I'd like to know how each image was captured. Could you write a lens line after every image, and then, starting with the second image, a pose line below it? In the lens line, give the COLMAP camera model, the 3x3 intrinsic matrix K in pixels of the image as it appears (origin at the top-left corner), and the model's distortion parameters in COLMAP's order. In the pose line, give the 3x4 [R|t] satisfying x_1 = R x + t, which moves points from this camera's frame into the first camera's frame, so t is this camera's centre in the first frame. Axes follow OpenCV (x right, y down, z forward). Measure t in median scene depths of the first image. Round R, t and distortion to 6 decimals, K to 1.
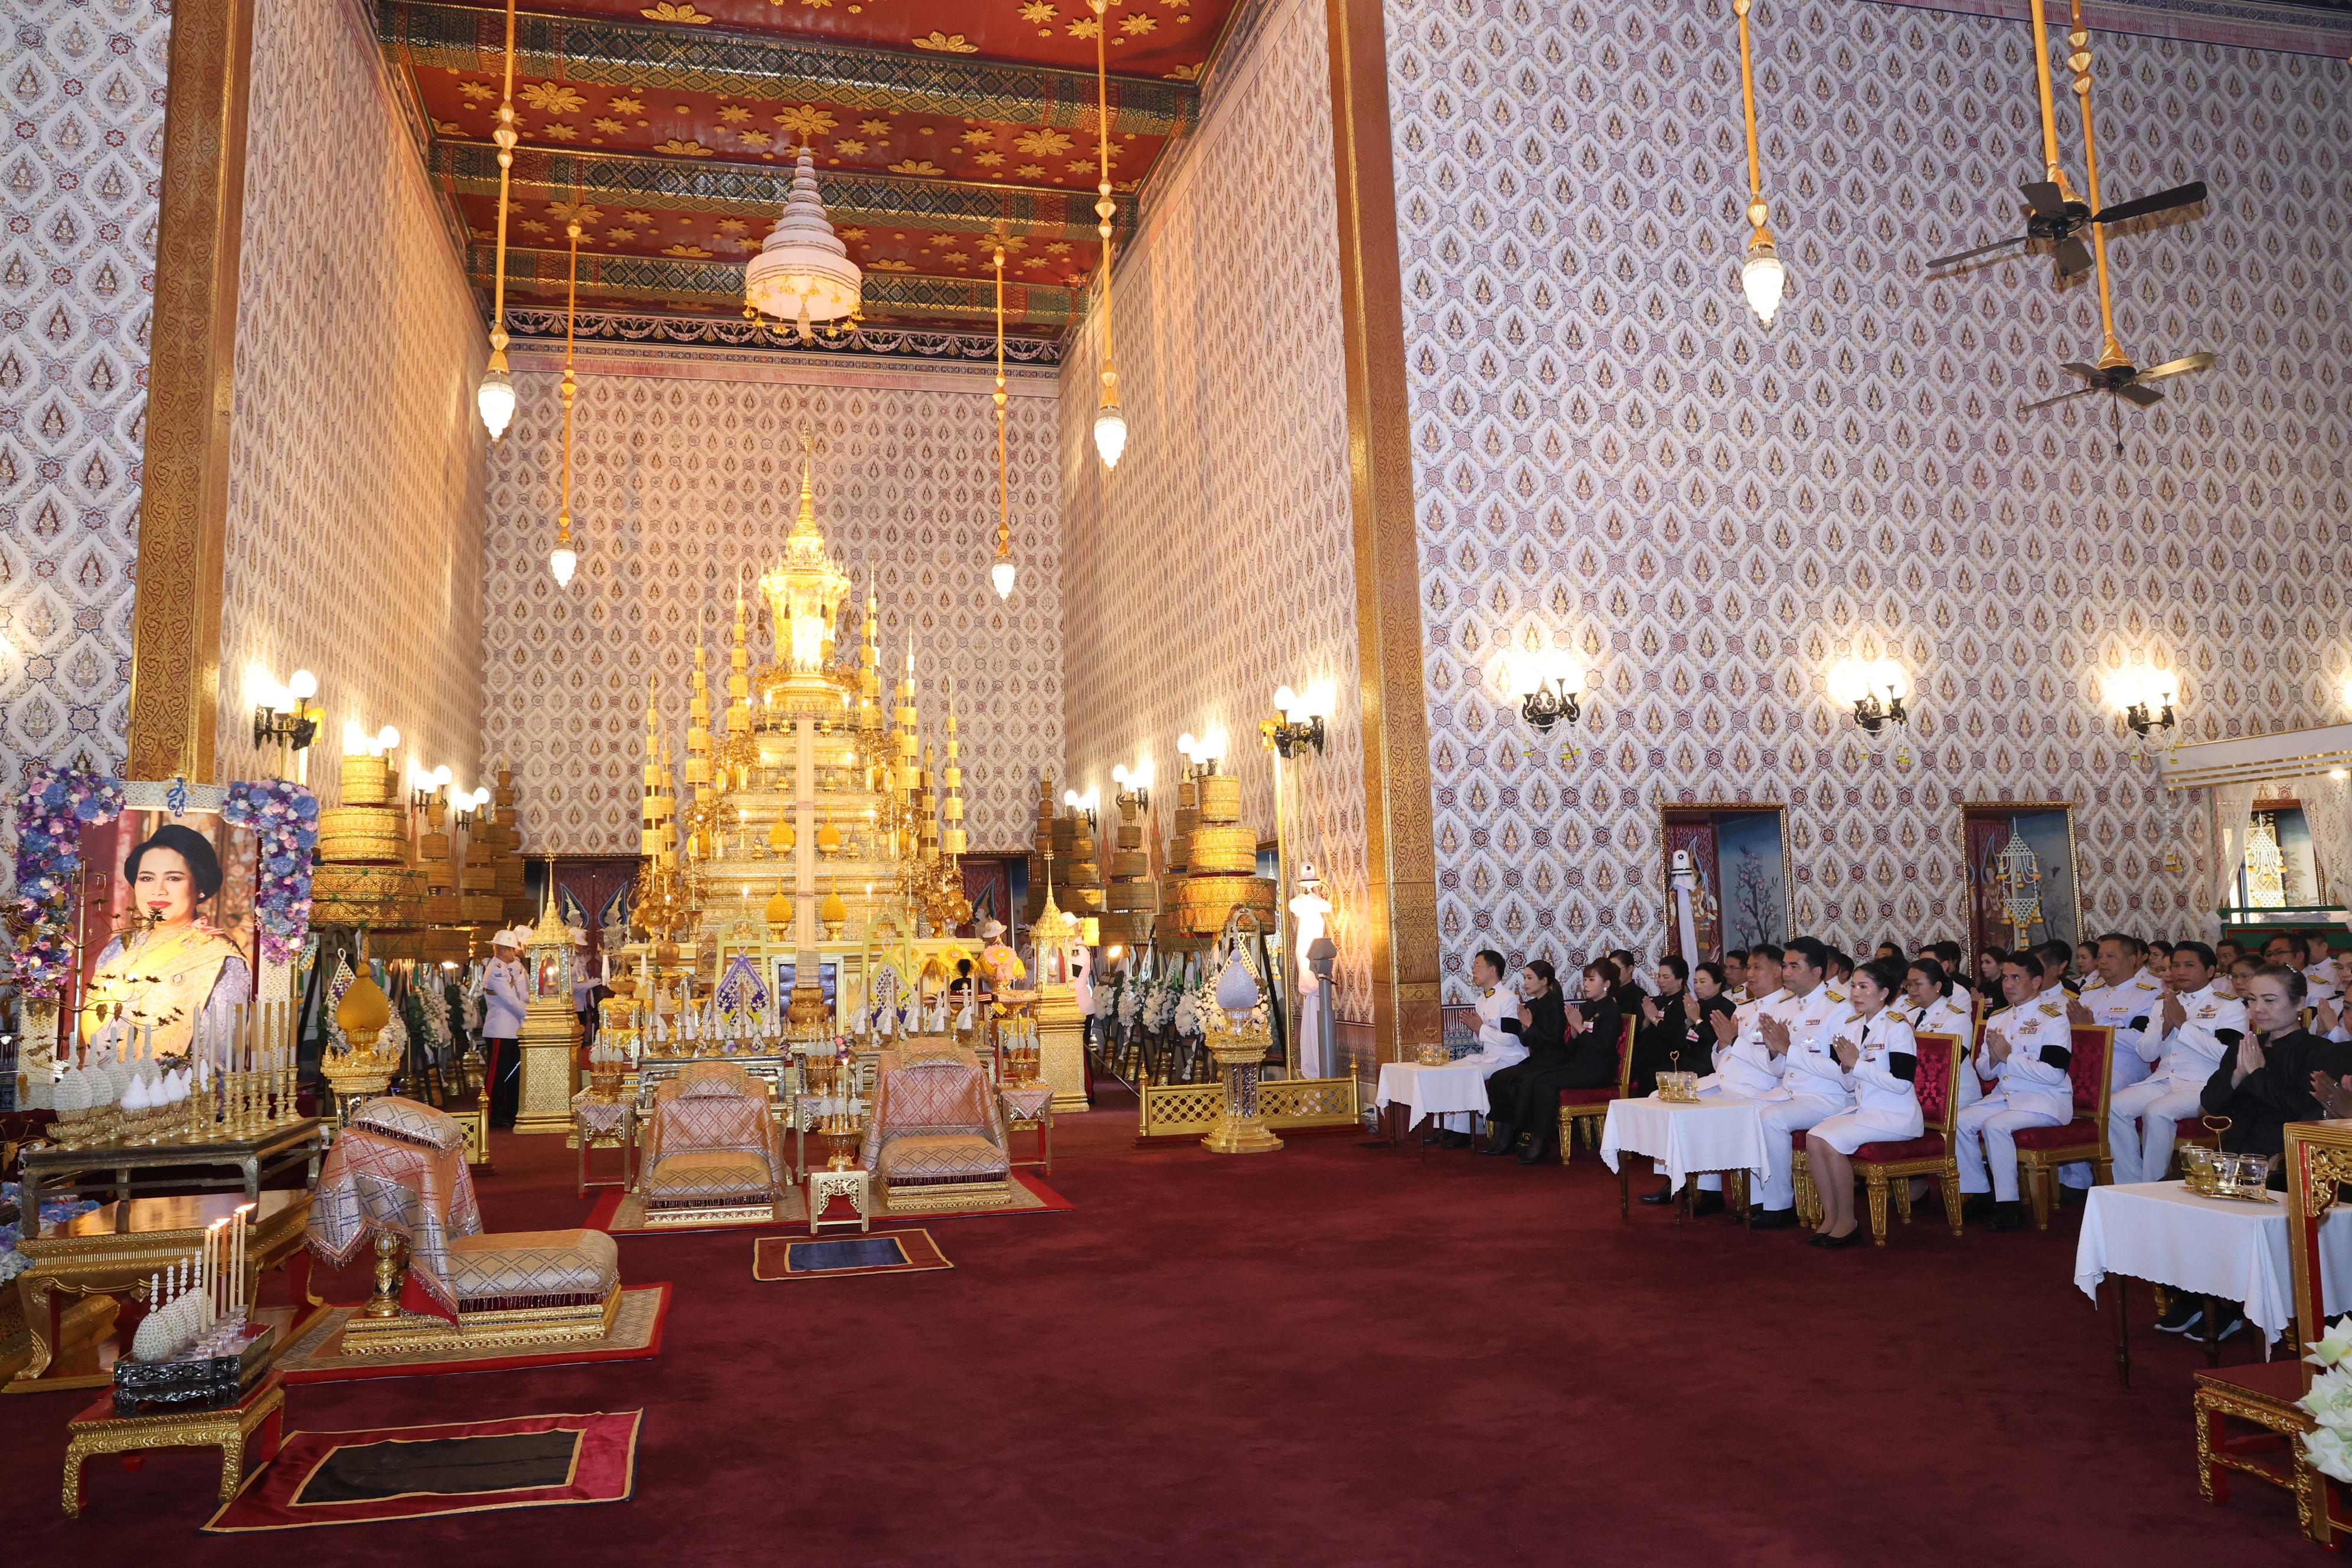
lens RADIAL K [[1611.1, 0, 1176.0], [0, 1611.1, 784.0], [0, 0, 1]] dist [-0.093490, 0.063272]
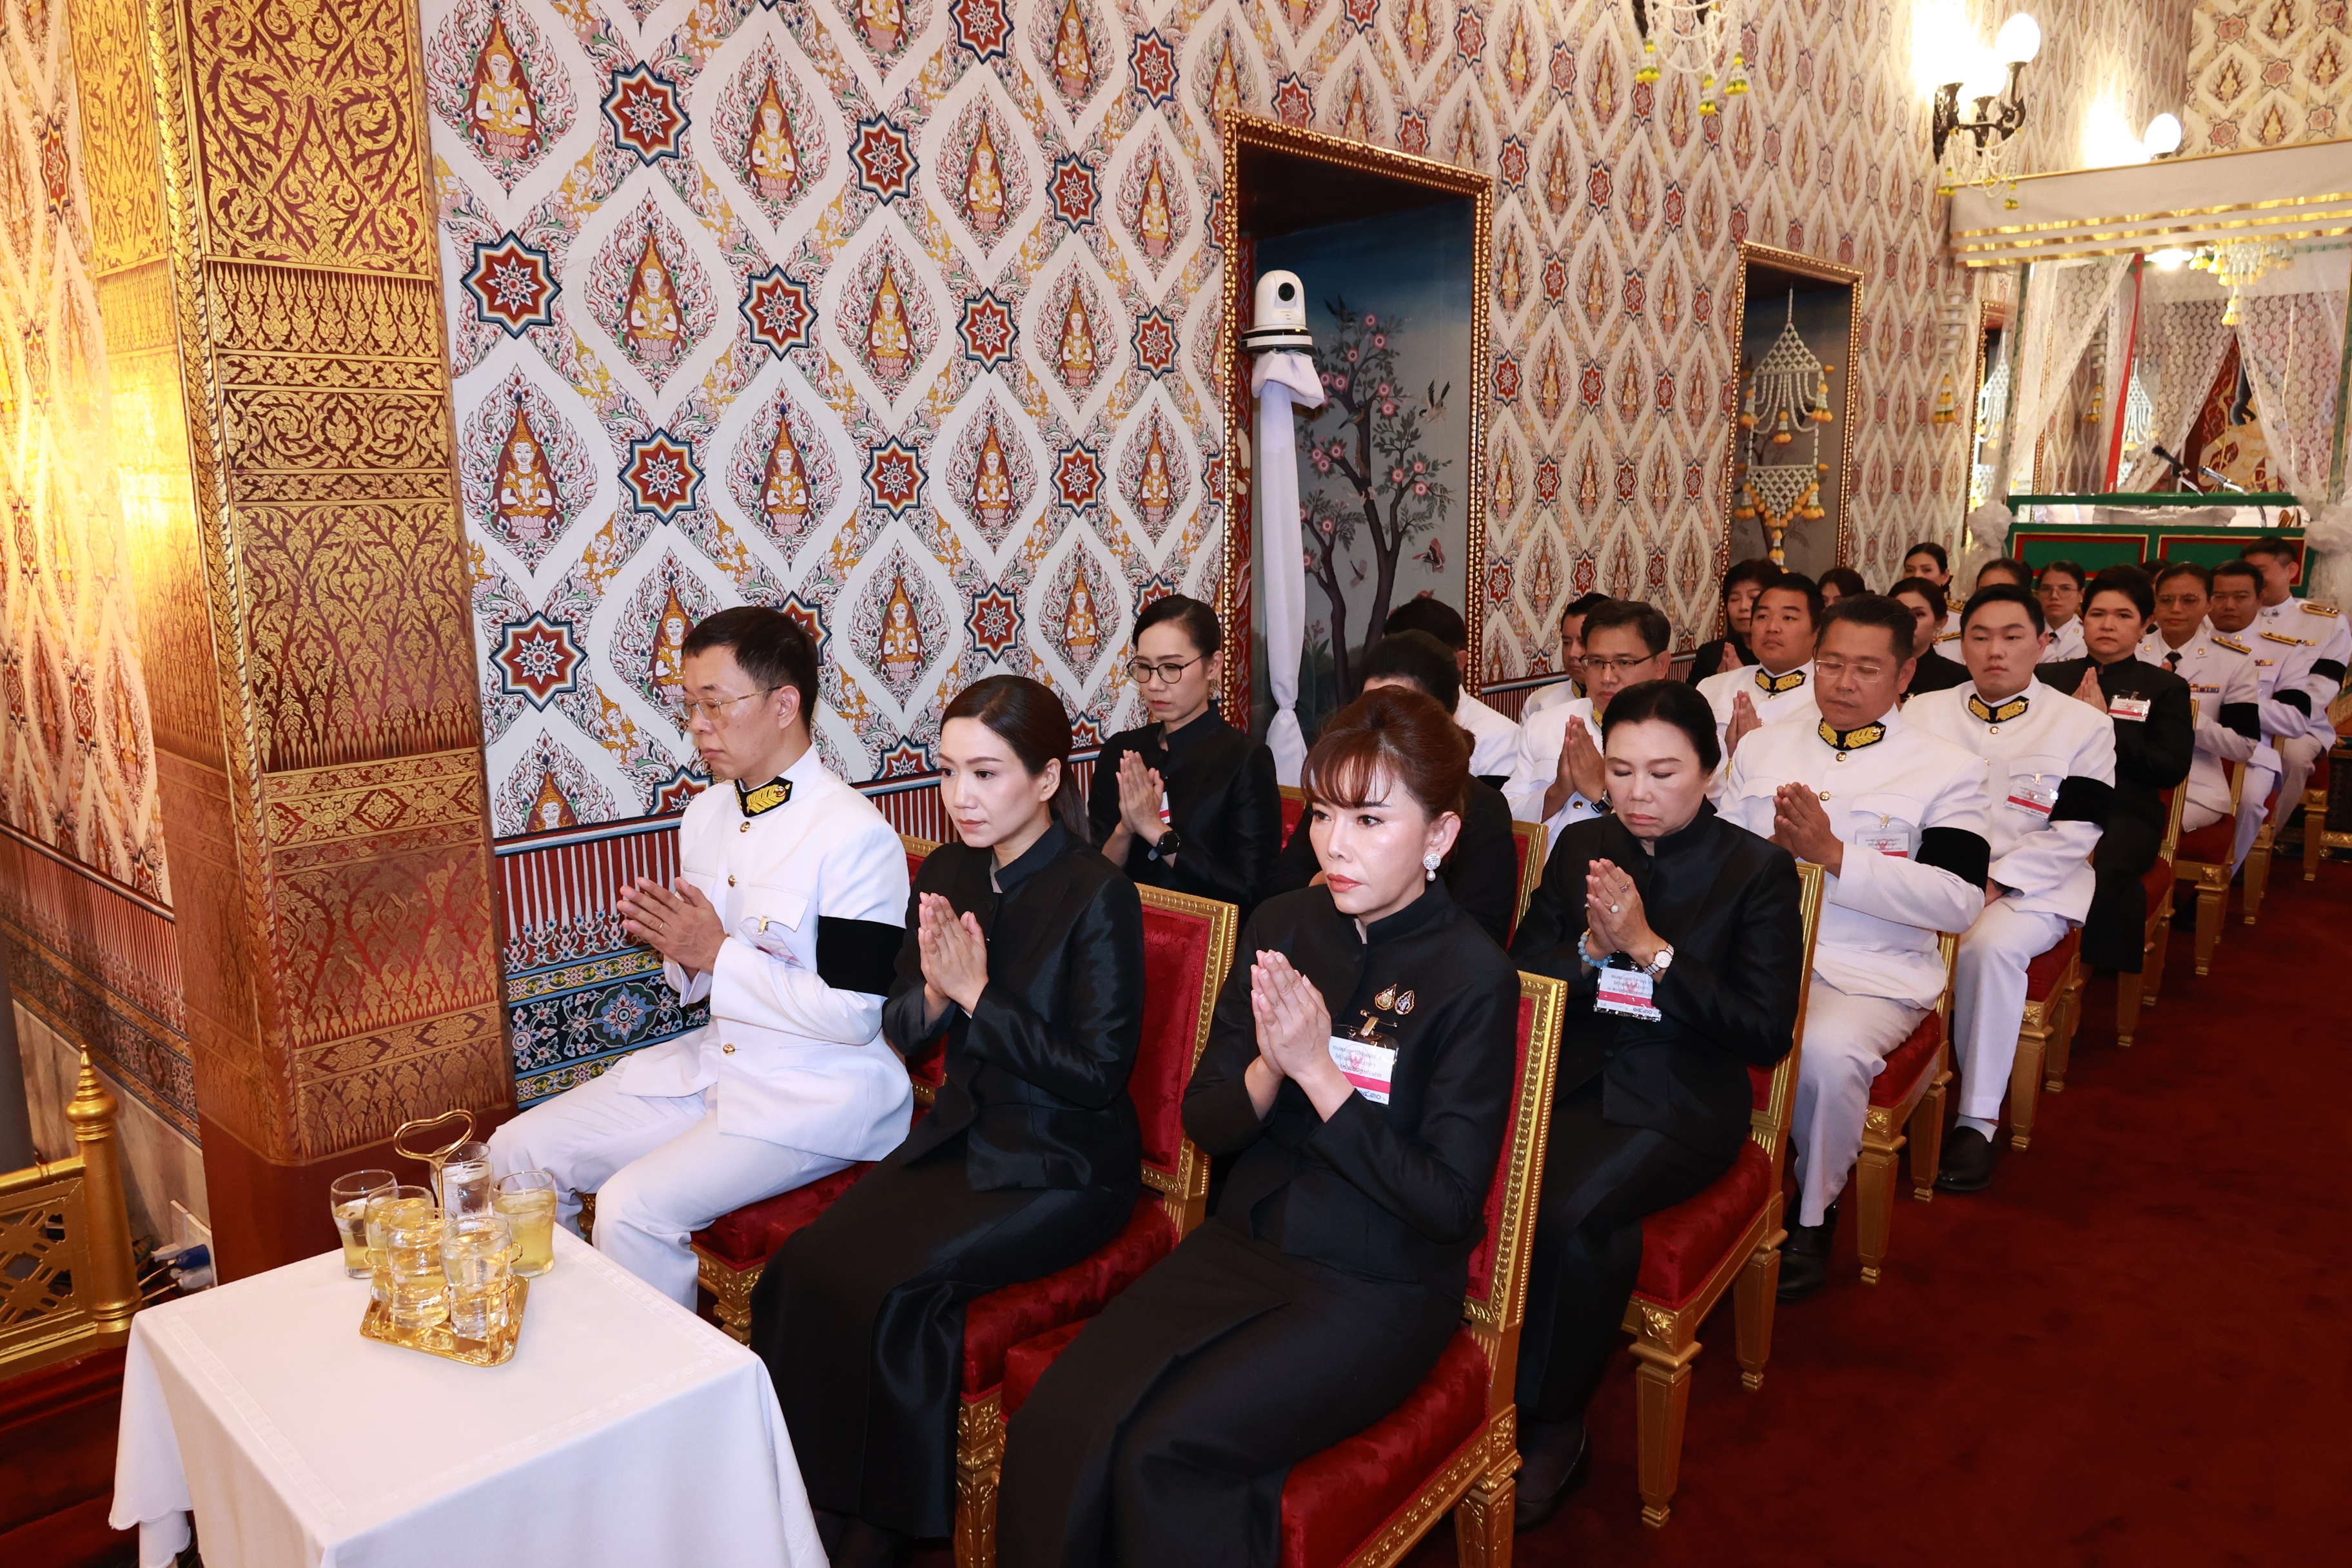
lens RADIAL K [[1631.2, 0, 1176.0], [0, 1631.2, 784.0], [0, 0, 1]] dist [-0.021514, -0.001496]
pose [[0.844066, -0.073715, 0.531148, 0.114448], [-0.068660, 0.967497, 0.243382, 0.060486], [-0.531825, -0.241899, 0.811571, 0.696743]]
